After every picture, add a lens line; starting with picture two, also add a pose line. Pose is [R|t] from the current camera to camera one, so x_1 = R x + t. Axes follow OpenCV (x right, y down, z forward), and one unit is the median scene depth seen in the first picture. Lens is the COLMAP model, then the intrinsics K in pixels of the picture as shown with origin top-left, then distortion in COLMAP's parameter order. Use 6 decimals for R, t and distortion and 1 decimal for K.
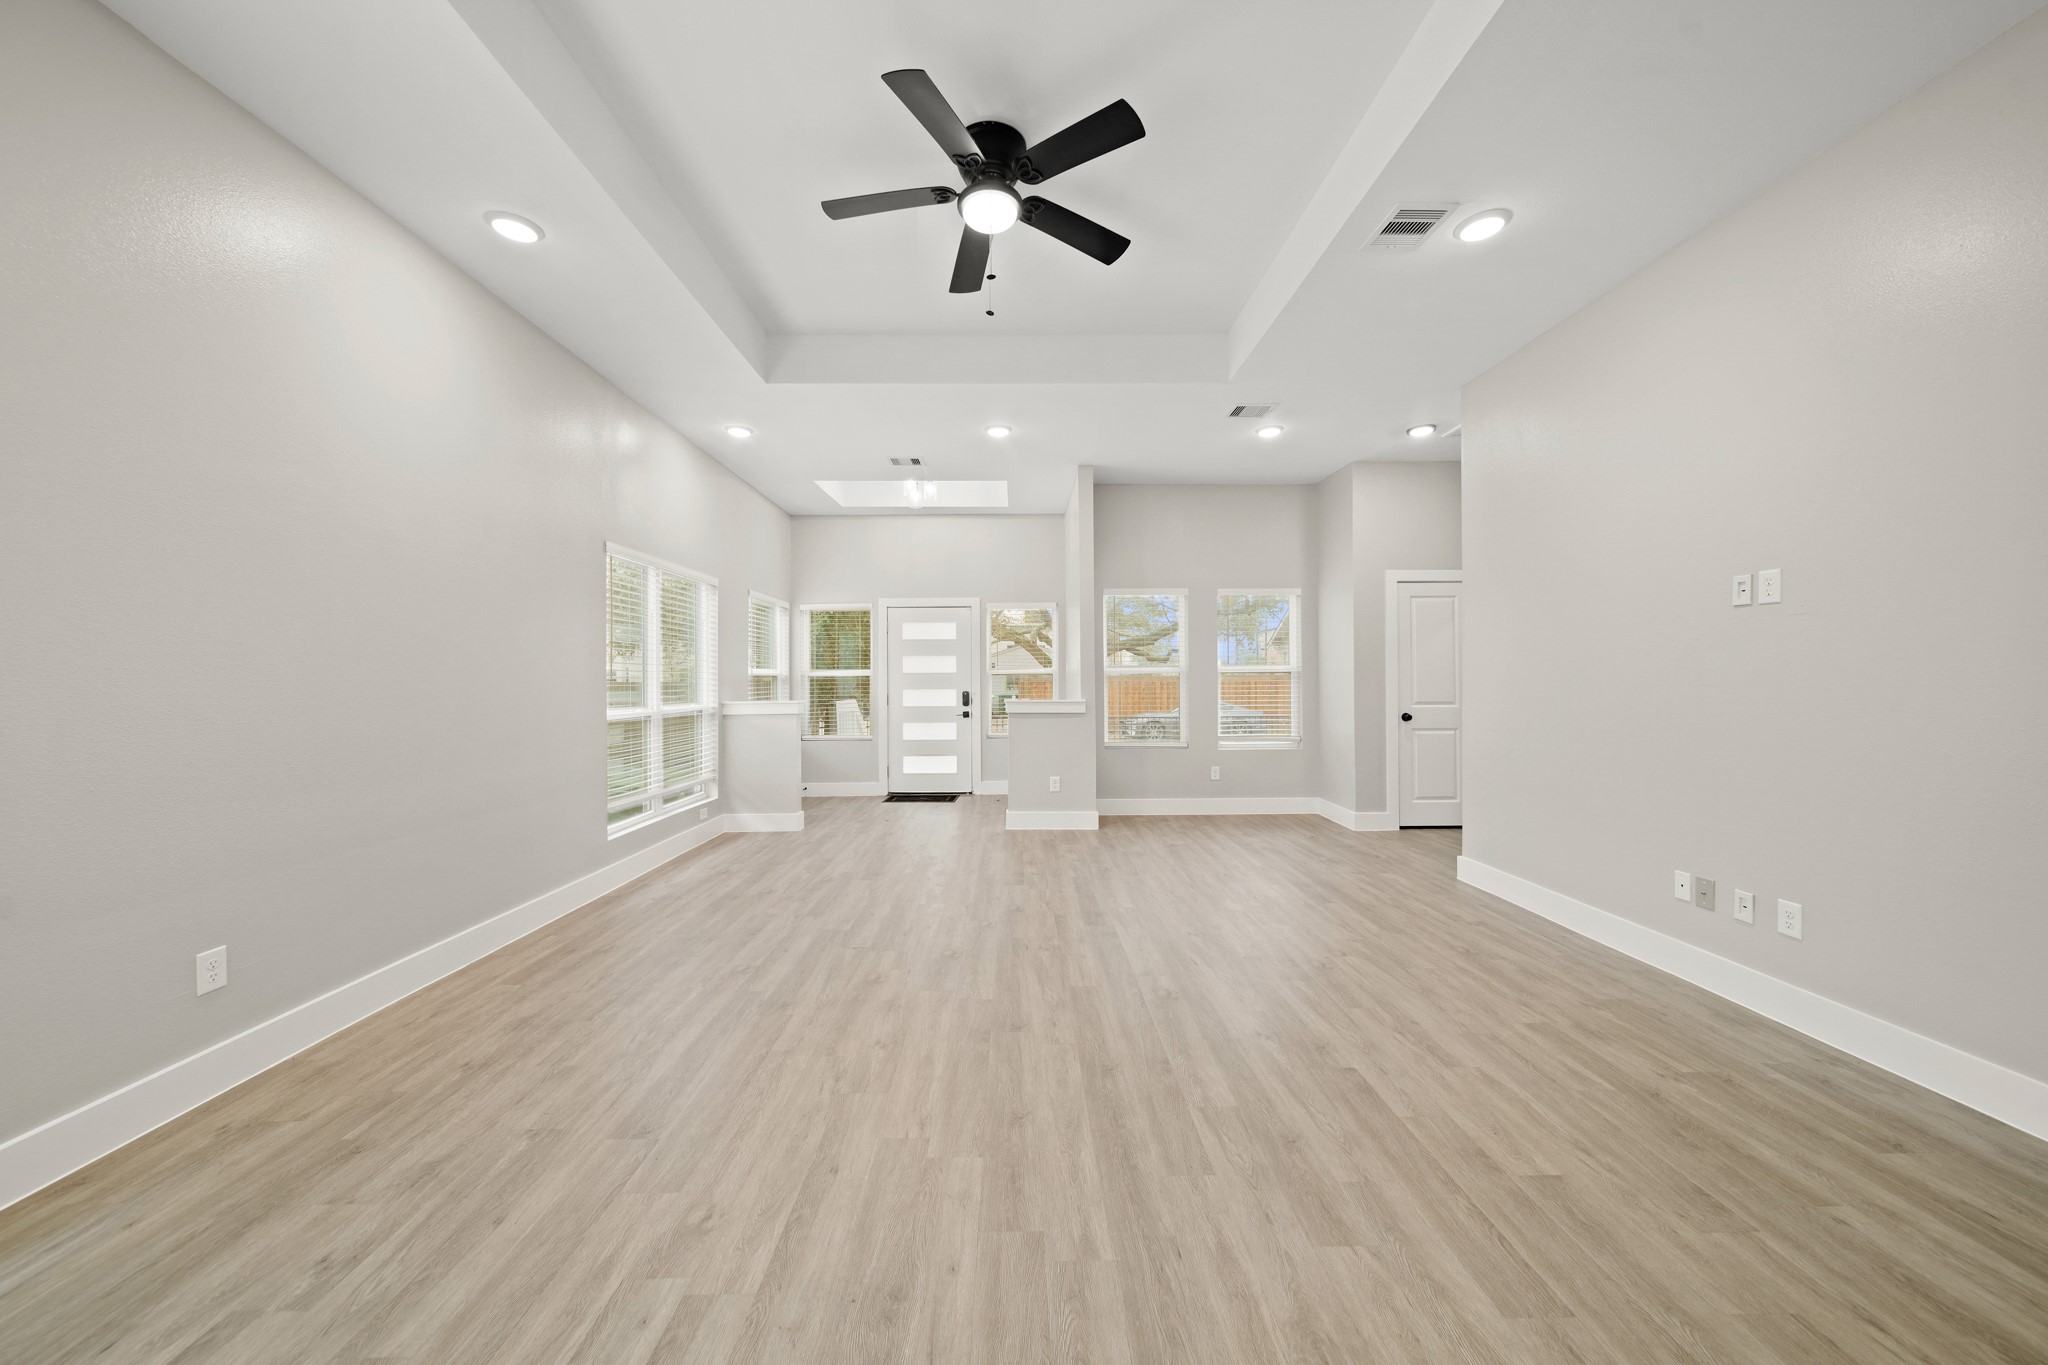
lens RADIAL K [[732.7, 0, 1024.8], [0, 732.7, 683.5], [0, 0, 1]] dist [0.000971, -0.000513]
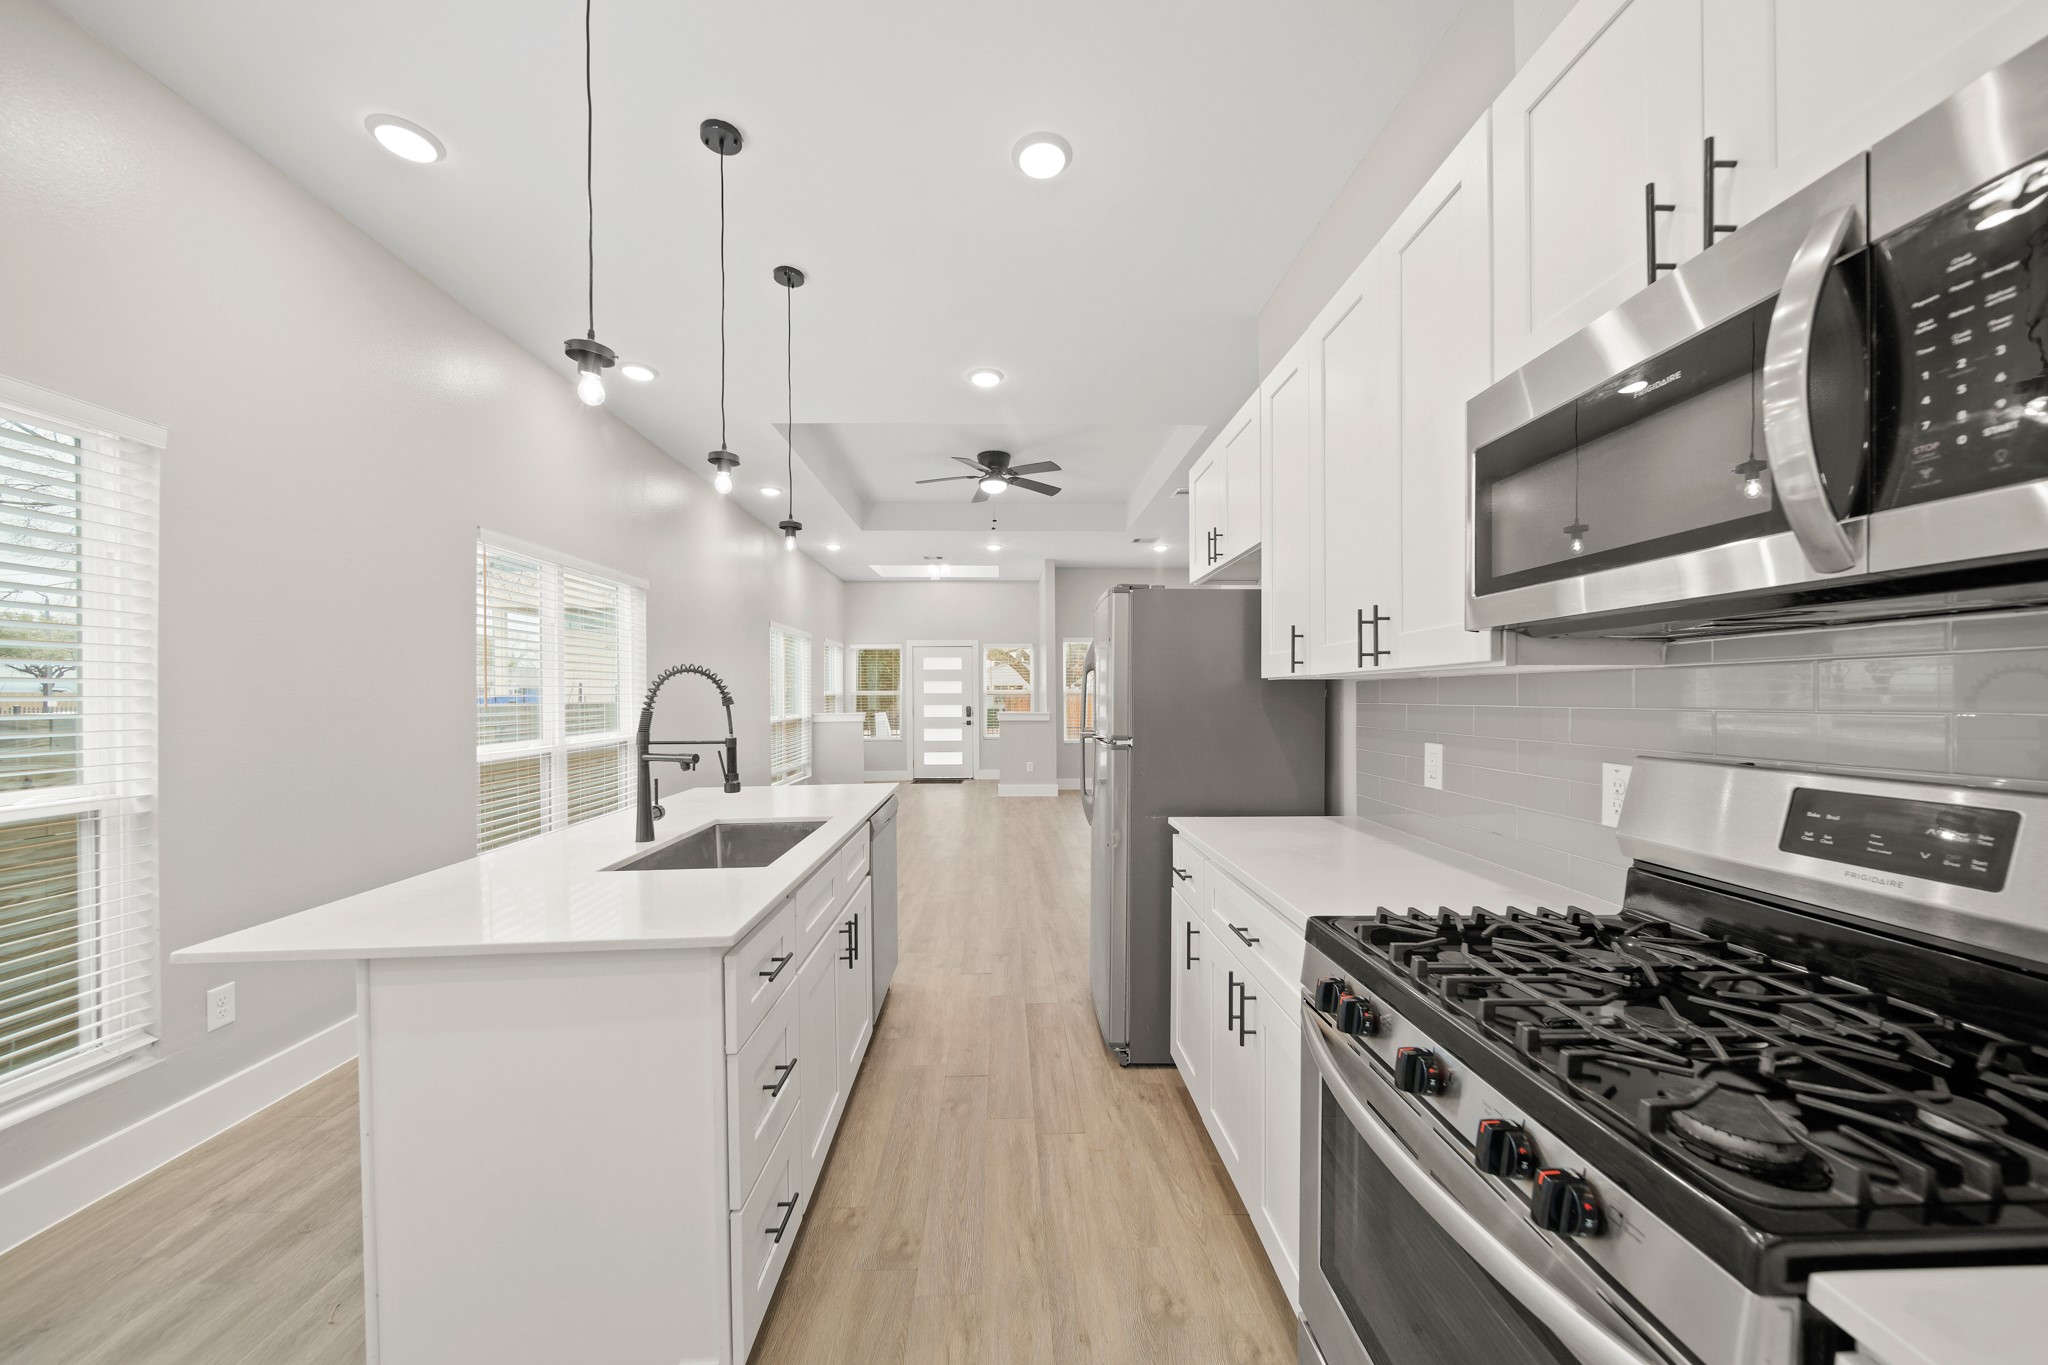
lens RADIAL K [[732.7, 0, 1024.5], [0, 732.7, 691.0], [0, 0, 1]] dist [0.000971, -0.000513]
pose [[0.999827, 0.000382, 0.018588, 0.001364], [-0.000237, 0.999970, -0.007779, -0.010551], [-0.018591, 0.007774, 0.999797, -0.542787]]
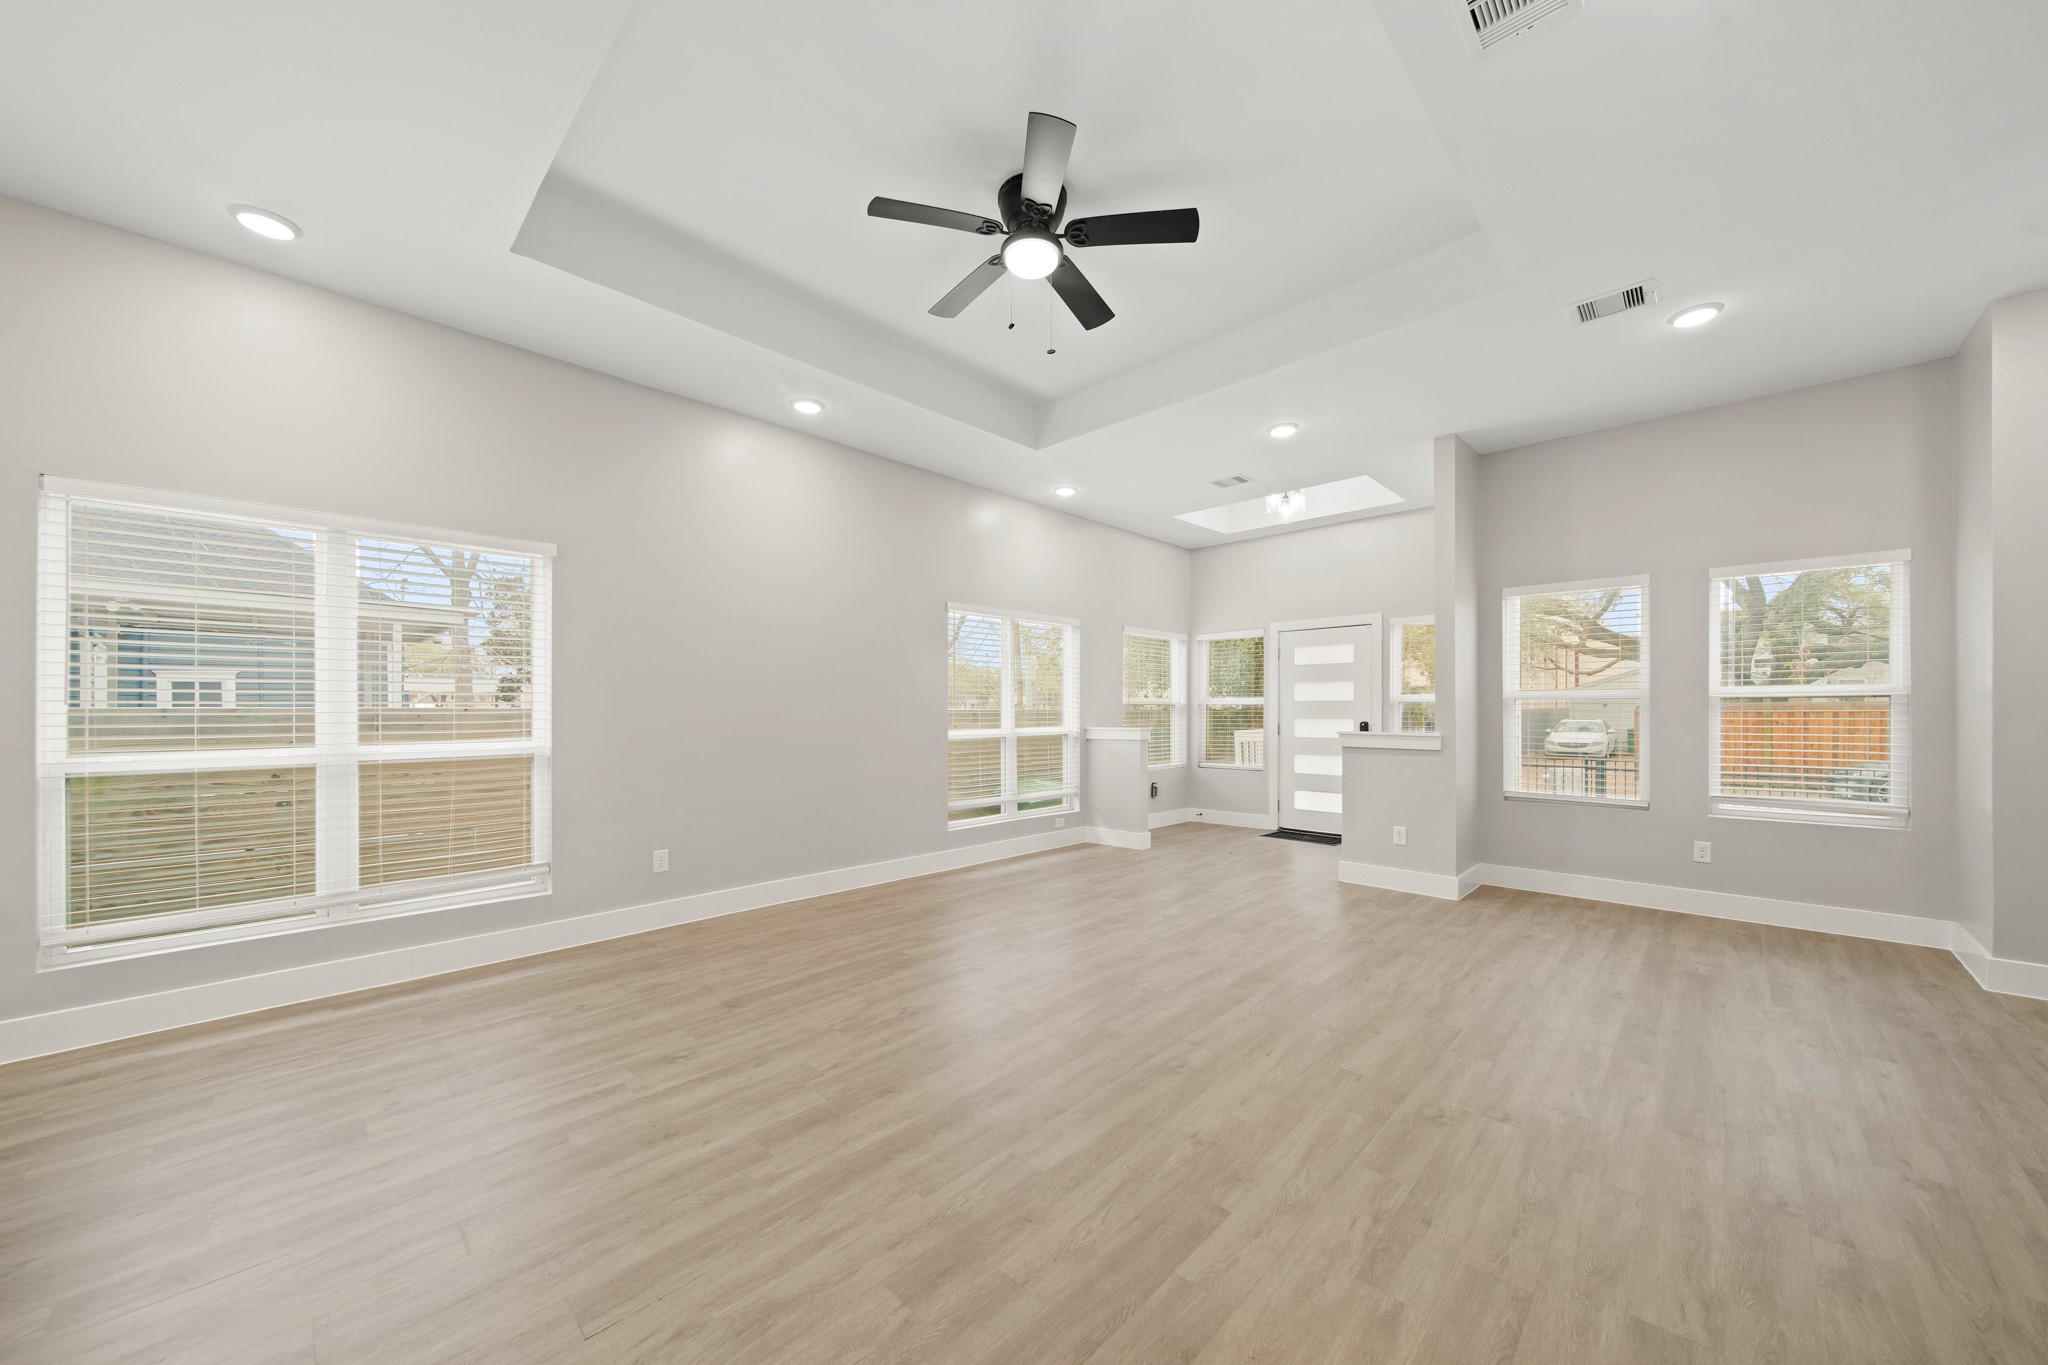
lens RADIAL K [[732.7, 0, 1009.6], [0, 732.7, 719.4], [0, 0, 1]] dist [0.000971, -0.000513]
pose [[0.704135, 0.011429, -0.709974, 0.316828], [-0.004440, 0.999922, 0.011693, -0.000490], [0.710052, -0.005081, 0.704130, 0.113356]]
